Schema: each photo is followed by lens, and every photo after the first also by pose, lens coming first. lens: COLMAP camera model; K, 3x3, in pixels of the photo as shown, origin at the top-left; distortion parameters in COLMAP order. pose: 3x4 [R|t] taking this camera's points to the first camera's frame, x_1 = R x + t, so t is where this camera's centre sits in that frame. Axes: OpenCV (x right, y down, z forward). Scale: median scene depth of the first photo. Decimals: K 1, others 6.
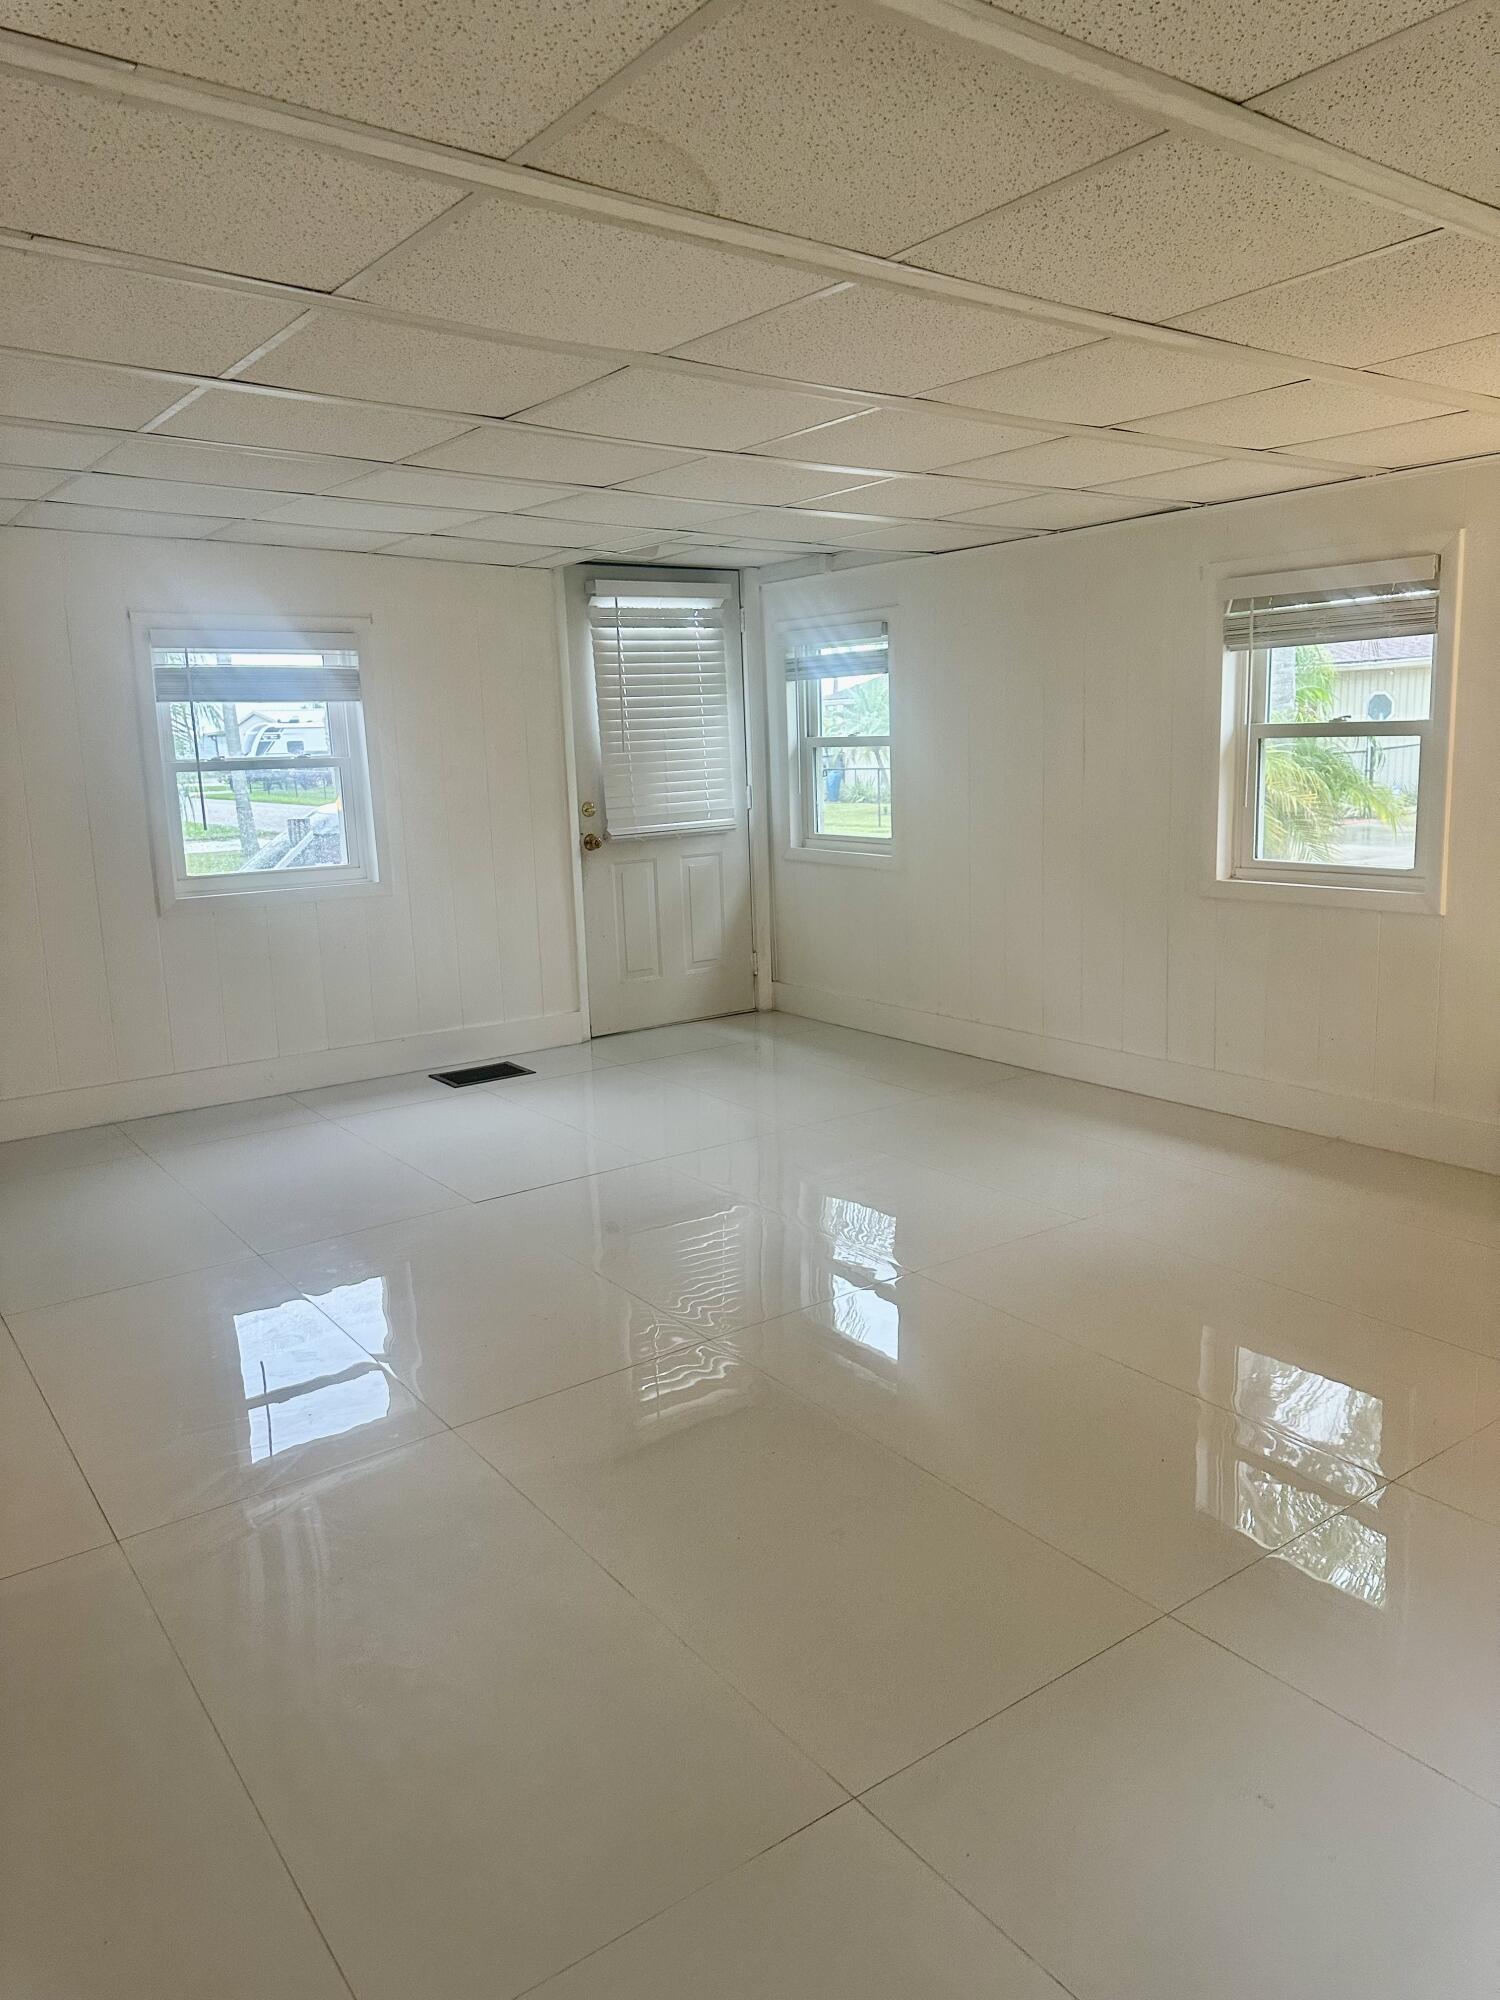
lens RADIAL K [[1384.4, 0, 750.0], [0, 1384.4, 1000.0], [0, 0, 1]] dist [0.158314, -0.250343]
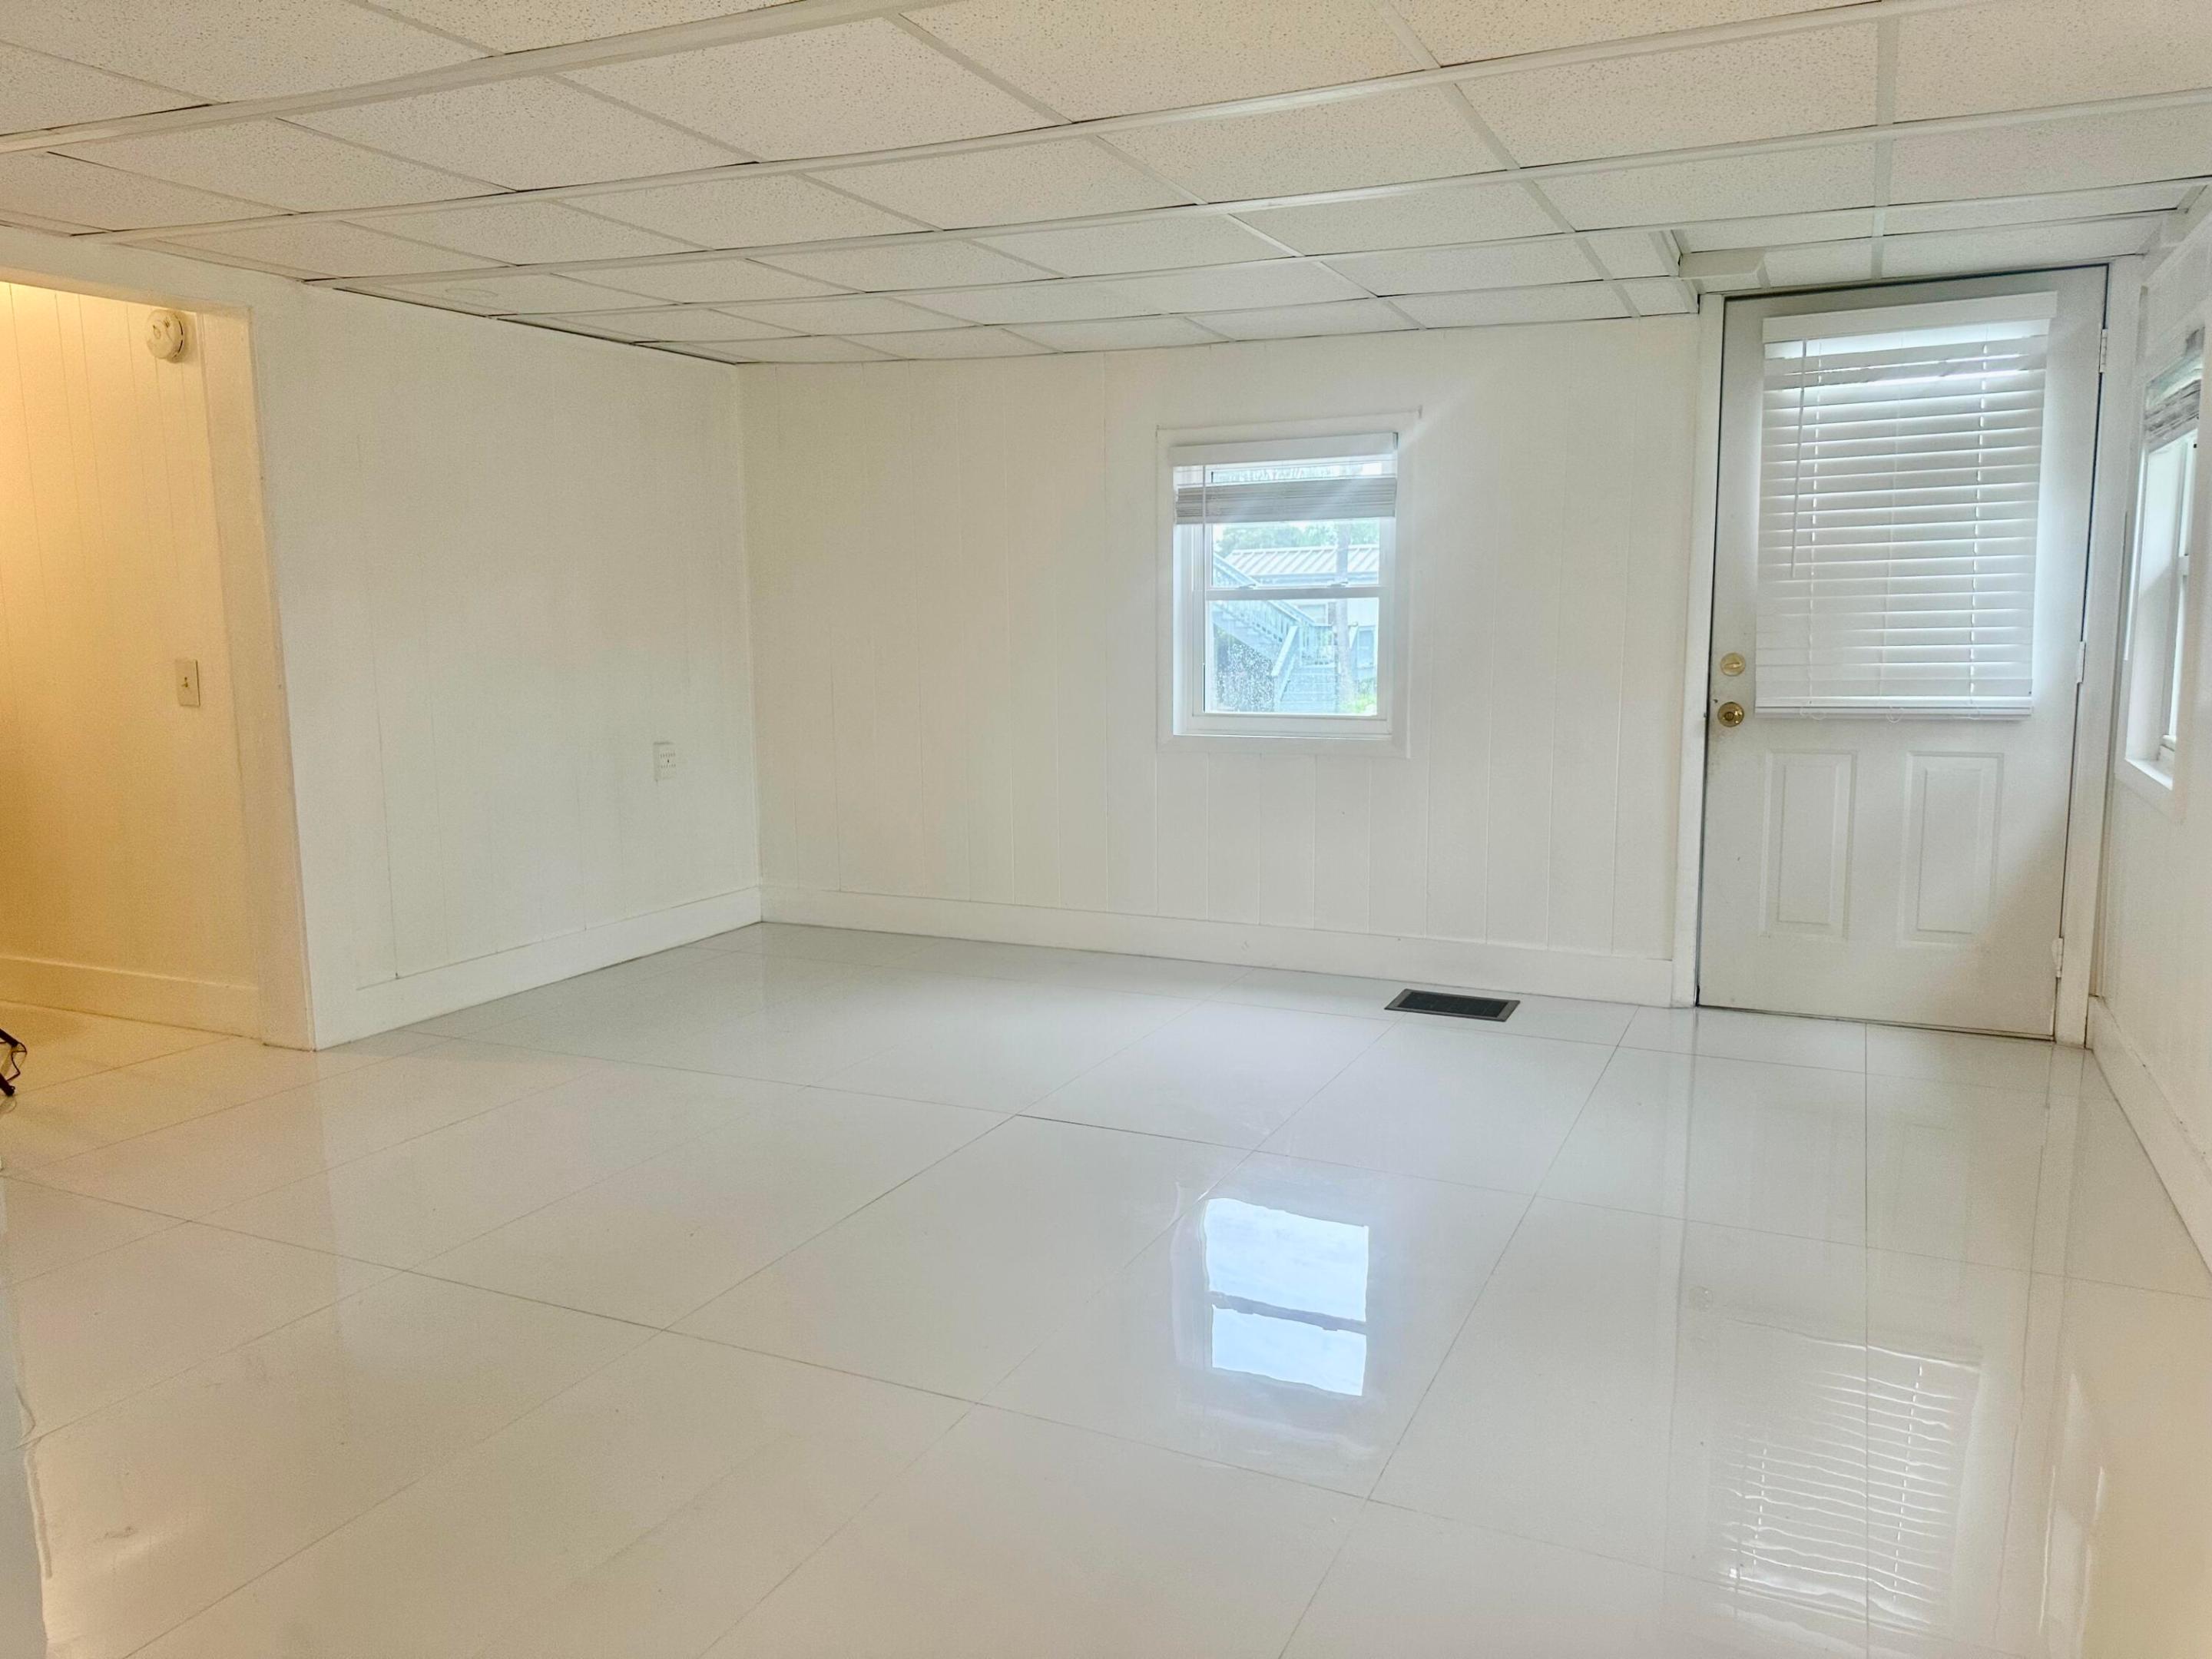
lens RADIAL K [[1605.0, 0, 1106.0], [0, 1605.0, 829.5], [0, 0, 1]] dist [-0.030918, 0.000056]
pose [[0.455299, 0.147906, -0.877967, 0.423548], [-0.159422, 0.983711, 0.083047, -0.075809], [0.875949, 0.102156, 0.471462, 0.392615]]
